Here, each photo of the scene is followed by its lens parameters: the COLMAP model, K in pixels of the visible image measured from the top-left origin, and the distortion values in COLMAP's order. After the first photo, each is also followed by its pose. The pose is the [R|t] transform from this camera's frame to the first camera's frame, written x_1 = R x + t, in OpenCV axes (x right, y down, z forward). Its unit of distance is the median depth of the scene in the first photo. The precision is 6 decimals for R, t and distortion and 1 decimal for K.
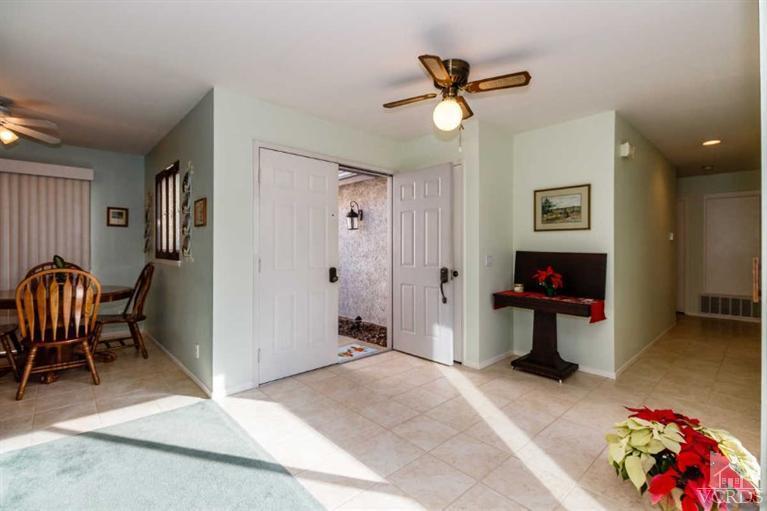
lens RADIAL K [[349.7, 0, 386.2], [0, 349.7, 251.4], [0, 0, 1]] dist [0.017927, -0.023486]
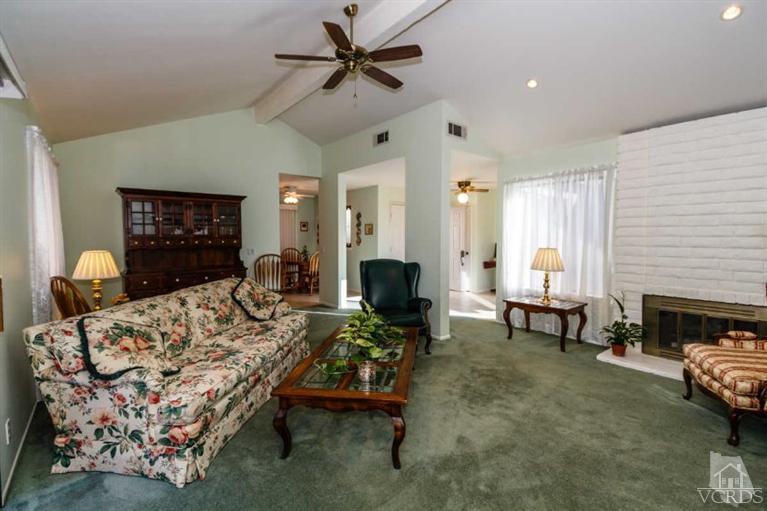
lens RADIAL K [[349.7, 0, 386.2], [0, 349.7, 251.4], [0, 0, 1]] dist [0.017927, -0.023486]
pose [[0.998596, 0.006001, -0.052634, -0.238998], [-0.003644, 0.998991, 0.044761, -0.054716], [0.052850, -0.044507, 0.997610, -1.476551]]
